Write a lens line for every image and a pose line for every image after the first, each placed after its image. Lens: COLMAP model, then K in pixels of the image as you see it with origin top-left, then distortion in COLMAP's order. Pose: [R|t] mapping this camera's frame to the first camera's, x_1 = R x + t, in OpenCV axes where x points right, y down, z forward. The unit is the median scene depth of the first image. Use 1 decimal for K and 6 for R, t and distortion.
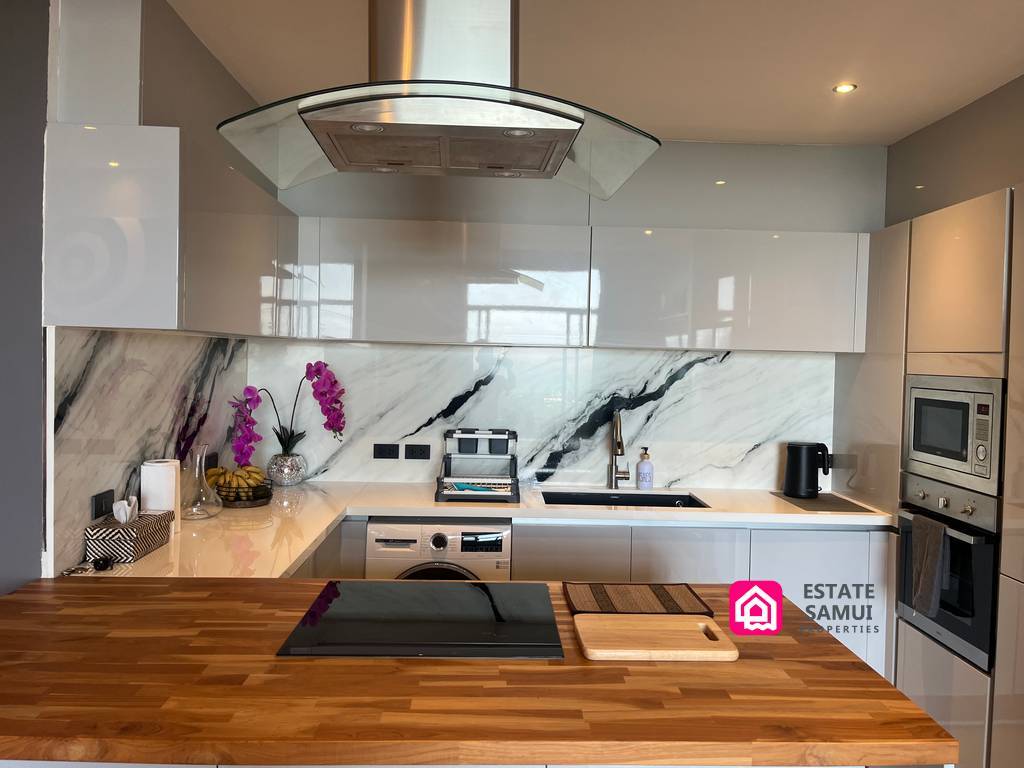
lens RADIAL K [[775.4, 0, 507.4], [0, 775.4, 387.9], [0, 0, 1]] dist [0.077163, -0.113238]
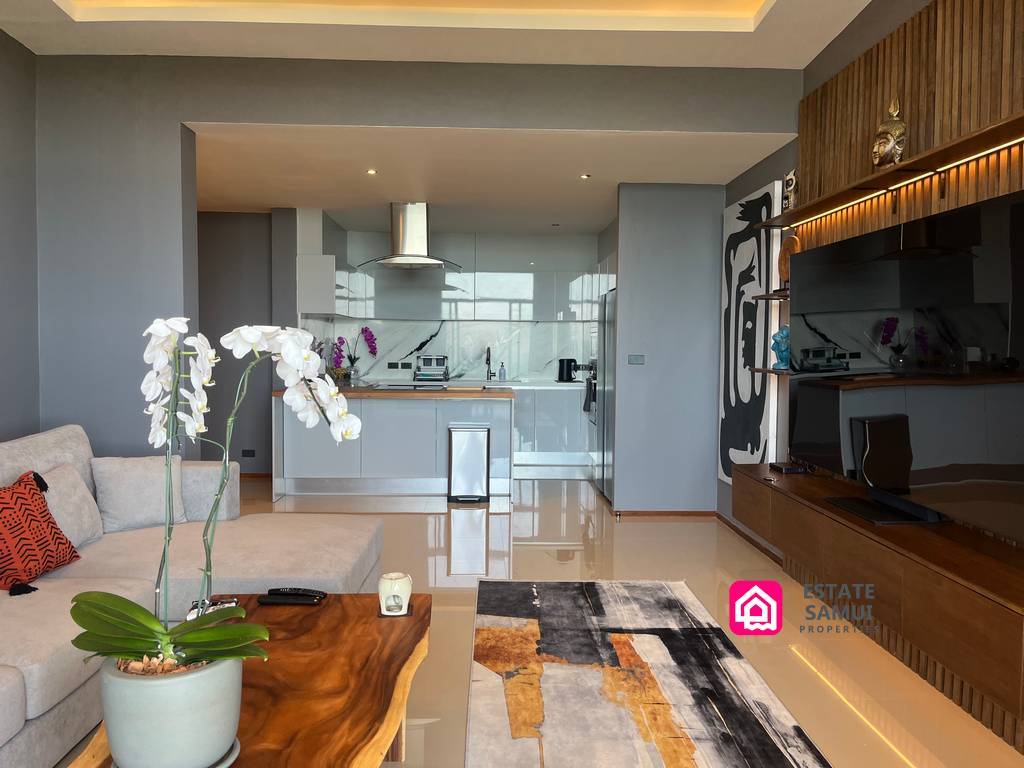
lens RADIAL K [[775.4, 0, 507.4], [0, 775.4, 387.9], [0, 0, 1]] dist [0.077163, -0.113238]
pose [[0.999861, -0.015533, 0.006043, 0.177959], [0.015433, 0.999749, 0.016219, 0.117063], [-0.006293, -0.016124, 0.999850, -1.376416]]
